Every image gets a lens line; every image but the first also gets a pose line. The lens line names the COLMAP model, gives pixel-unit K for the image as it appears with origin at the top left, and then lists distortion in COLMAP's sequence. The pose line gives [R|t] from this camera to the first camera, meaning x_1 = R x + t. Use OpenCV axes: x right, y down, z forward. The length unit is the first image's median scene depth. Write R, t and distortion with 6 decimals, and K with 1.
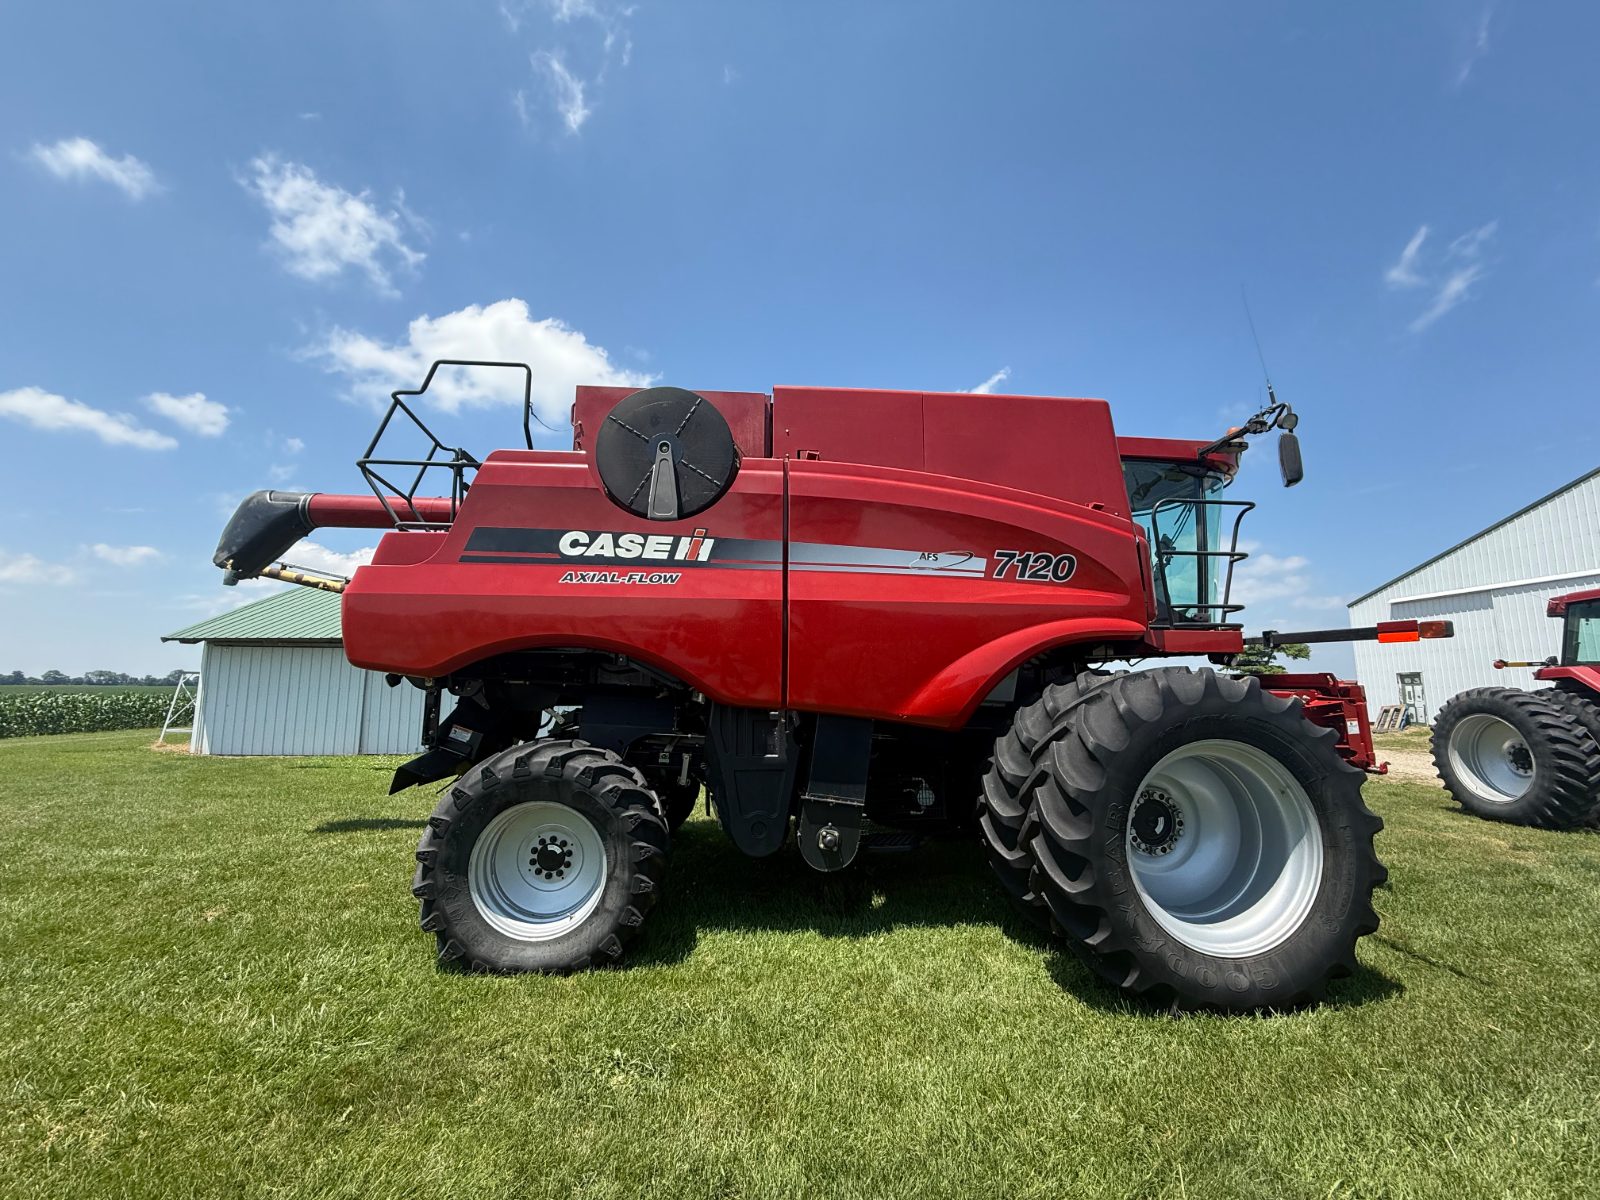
lens RADIAL K [[665.9, 0, 800.0], [0, 665.9, 600.0], [0, 0, 1]] dist [-0.001084, 0.003539]
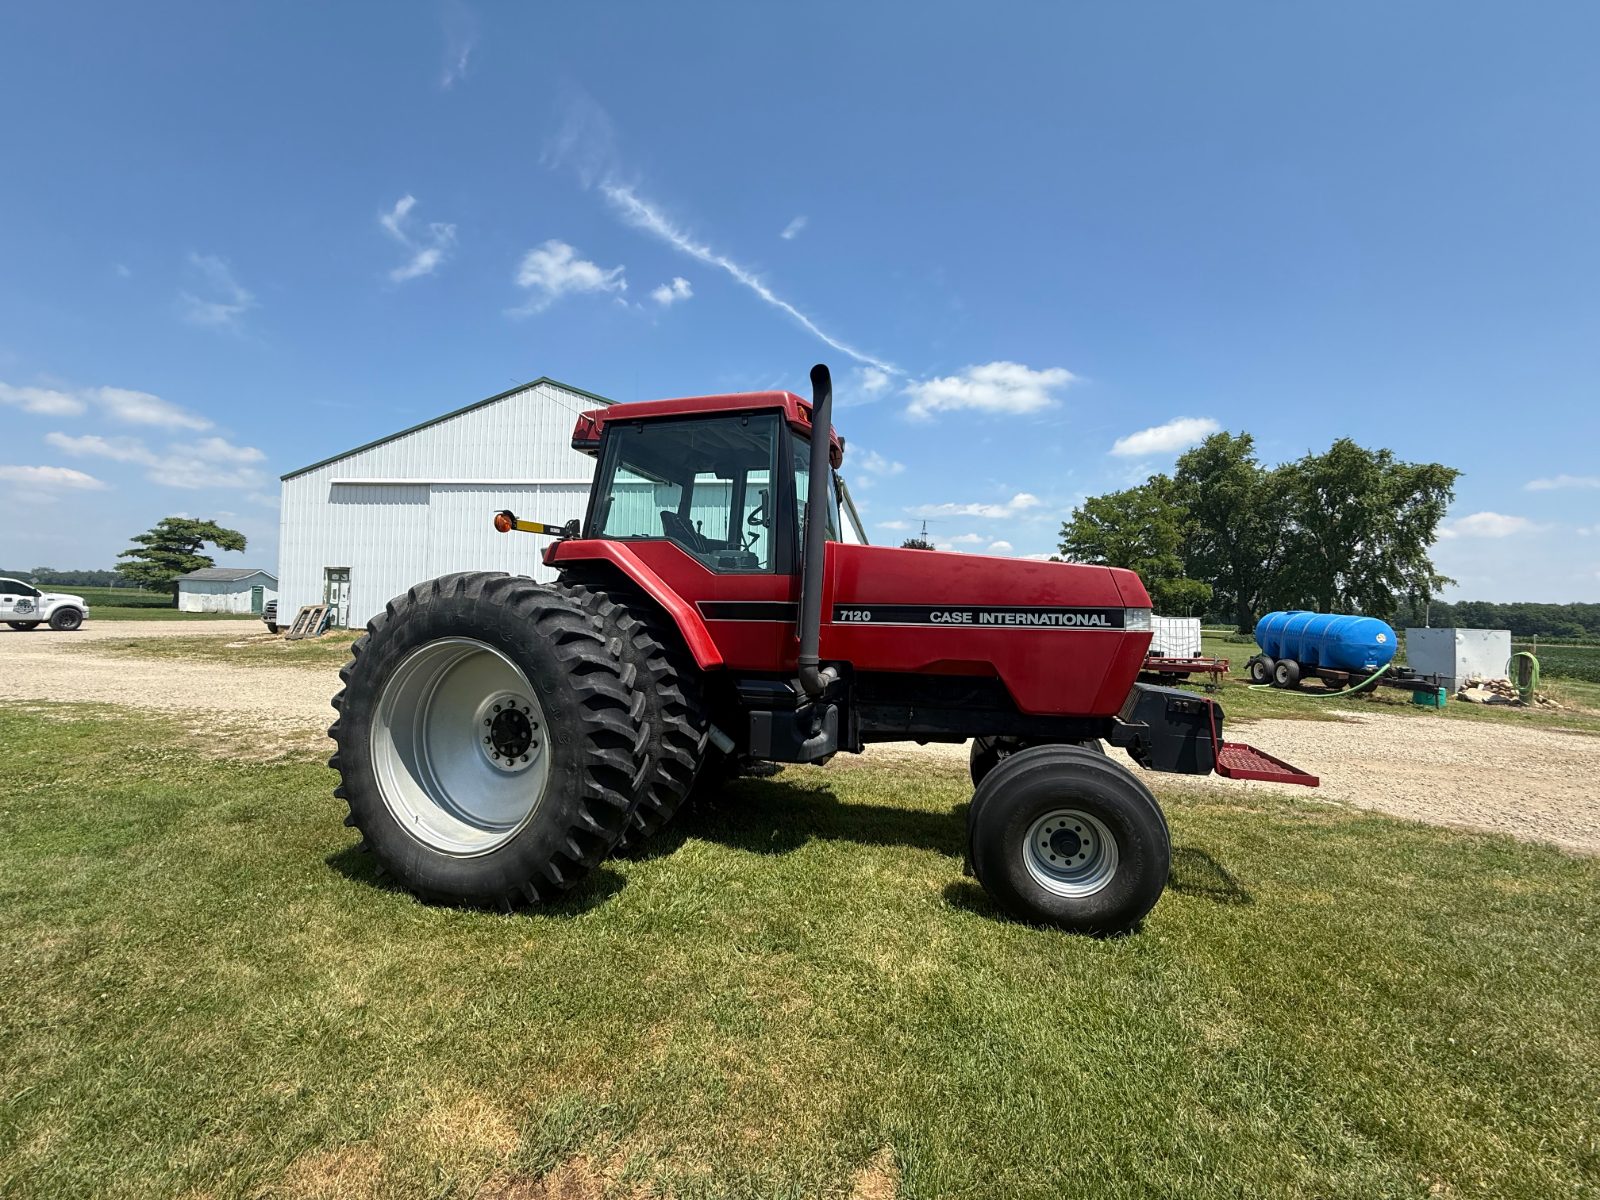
lens RADIAL K [[665.9, 0, 800.0], [0, 665.9, 600.0], [0, 0, 1]] dist [-0.001084, 0.003539]
pose [[0.229061, 0.020080, 0.973205, 0.643304], [-0.167321, 0.985719, 0.019044, 0.101174], [-0.958924, -0.167199, 0.229149, 0.677519]]
